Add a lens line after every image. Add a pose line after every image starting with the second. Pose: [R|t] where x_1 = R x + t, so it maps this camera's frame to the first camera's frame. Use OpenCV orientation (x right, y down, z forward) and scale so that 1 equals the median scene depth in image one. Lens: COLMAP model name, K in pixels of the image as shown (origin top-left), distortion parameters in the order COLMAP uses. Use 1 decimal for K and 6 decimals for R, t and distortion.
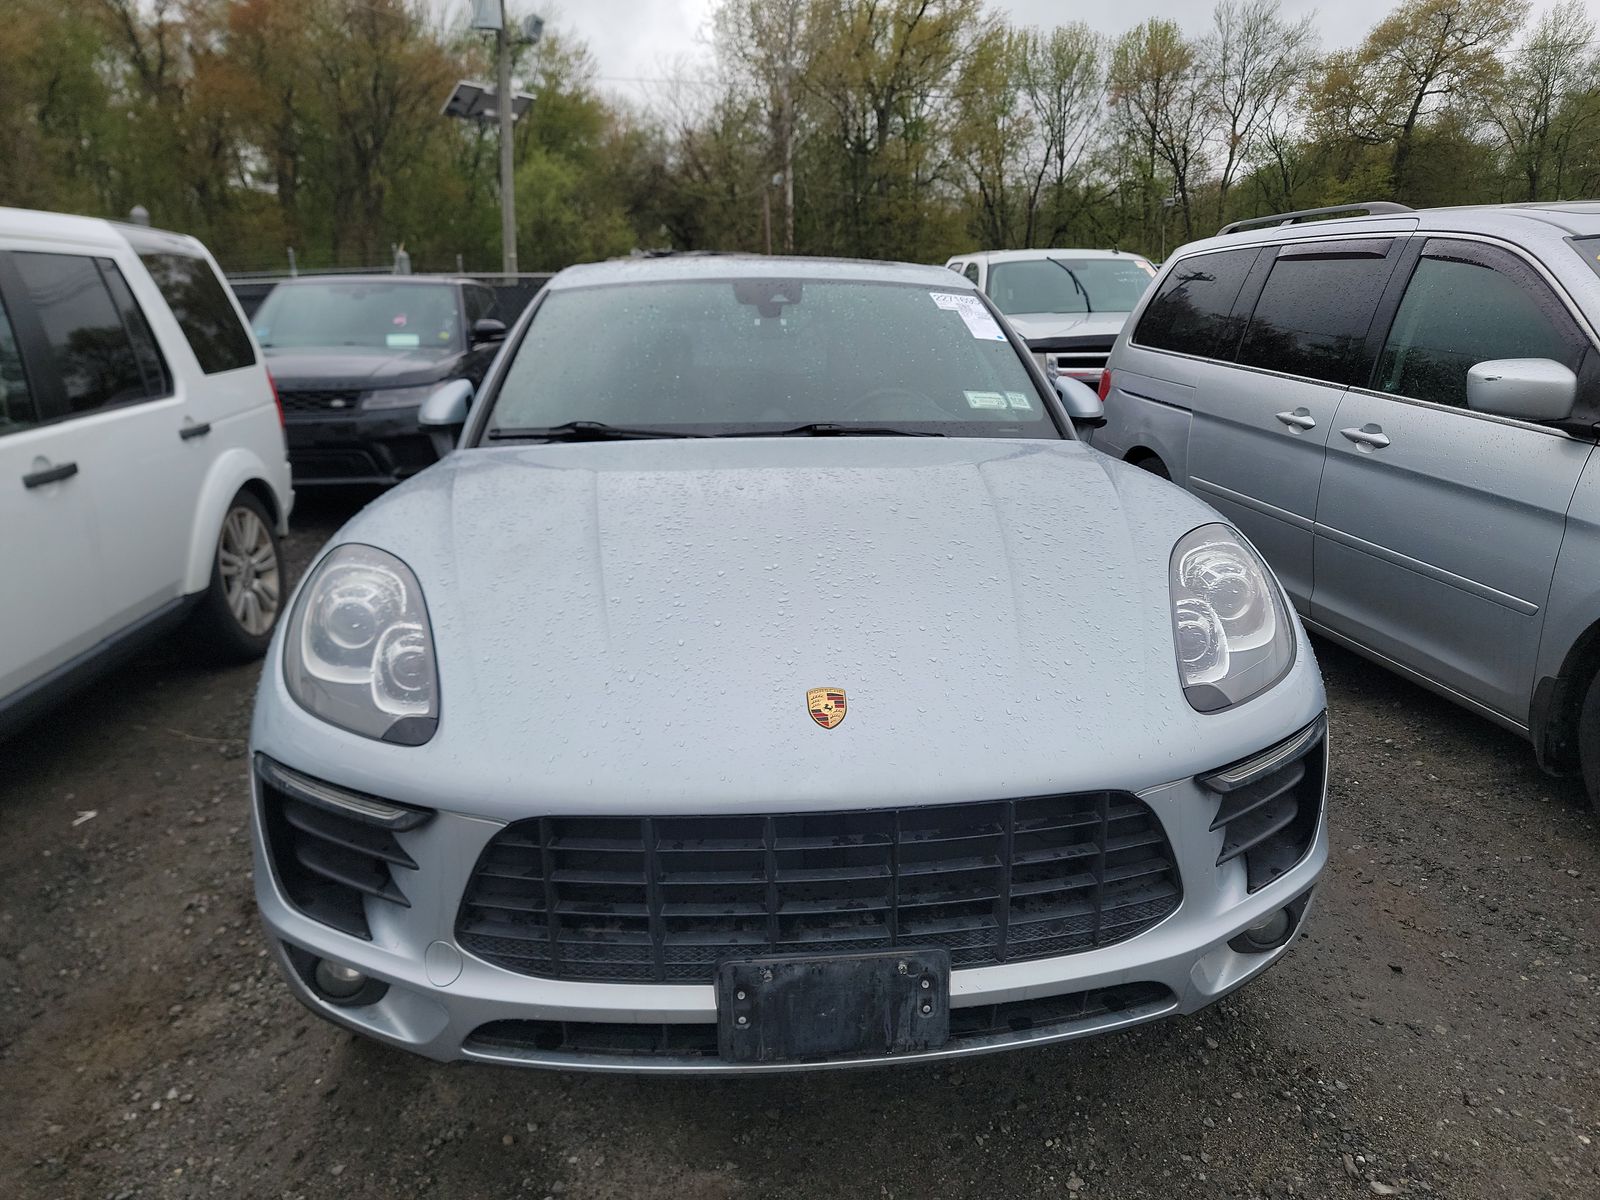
lens RADIAL K [[1109.2, 0, 822.3], [0, 1109.2, 570.1], [0, 0, 1]] dist [0.084188, -0.078595]
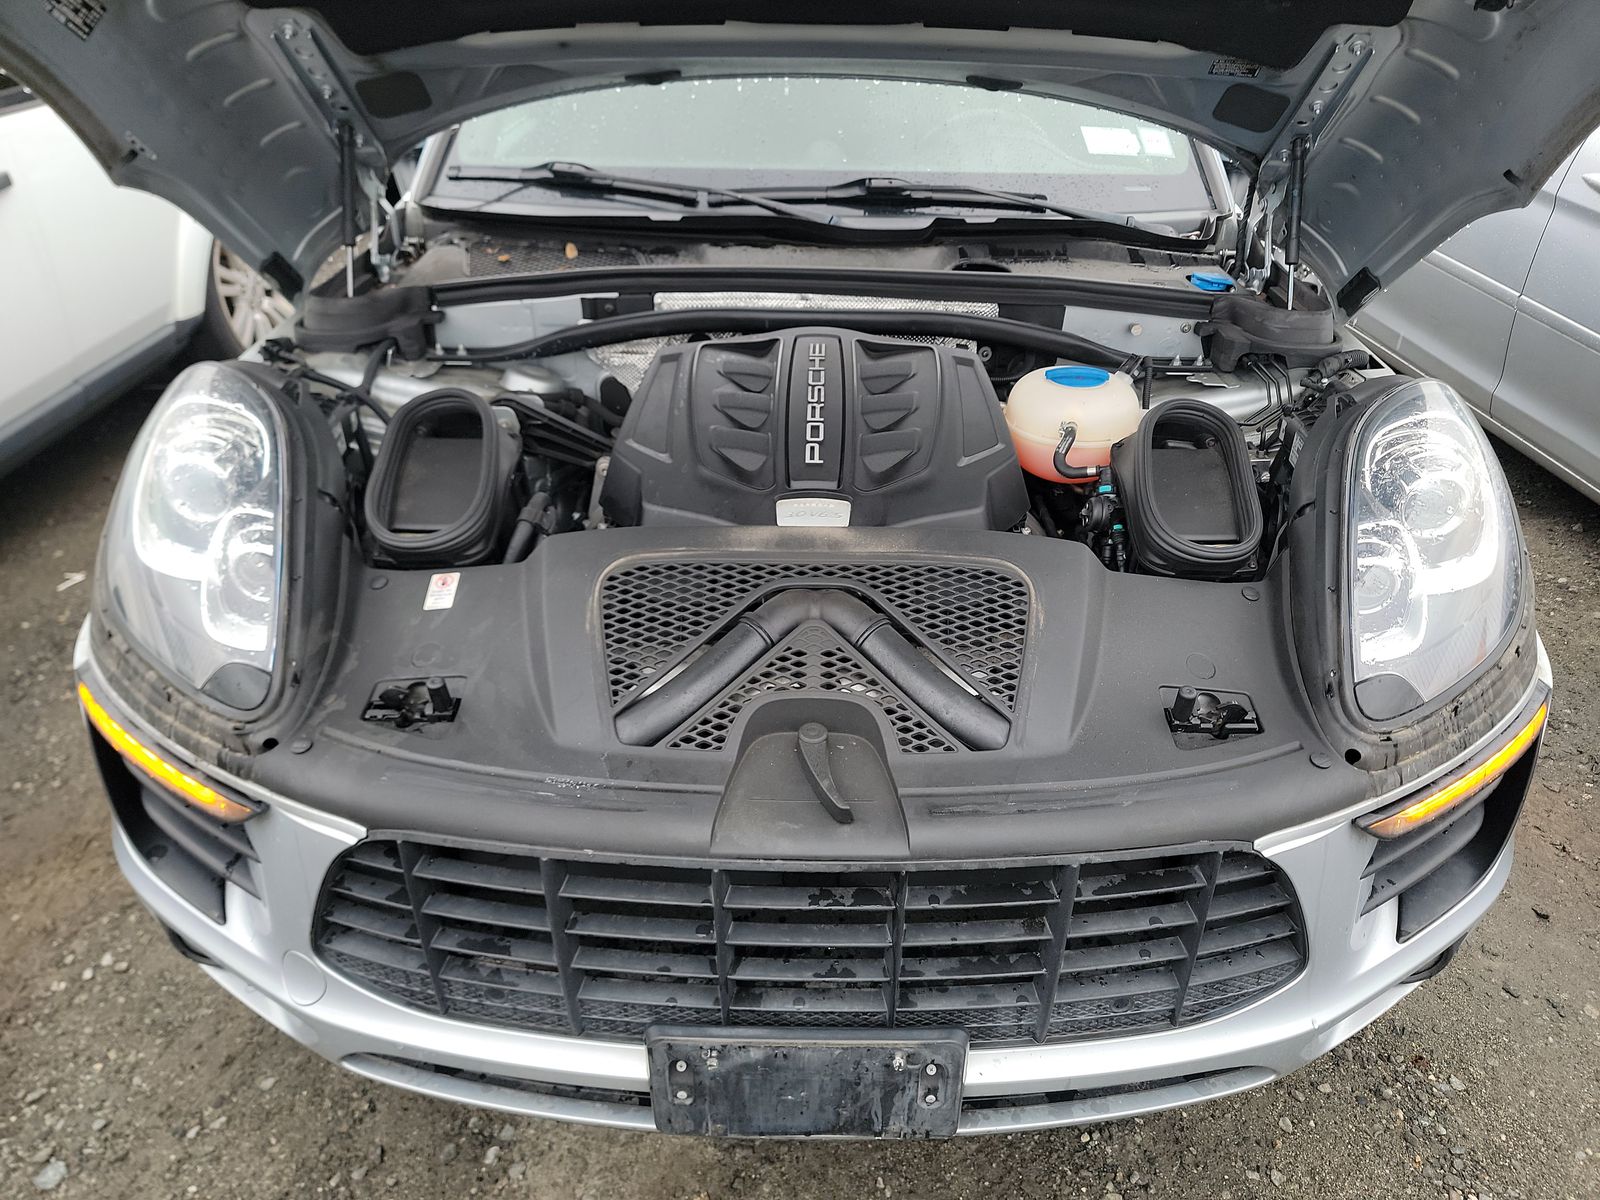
lens RADIAL K [[1109.2, 0, 822.3], [0, 1109.2, 570.1], [0, 0, 1]] dist [0.084188, -0.078595]
pose [[0.995505, 0.060152, -0.073156, 0.041007], [-0.038121, 0.961571, 0.271897, -0.105974], [0.086700, -0.267886, 0.959542, 0.278859]]
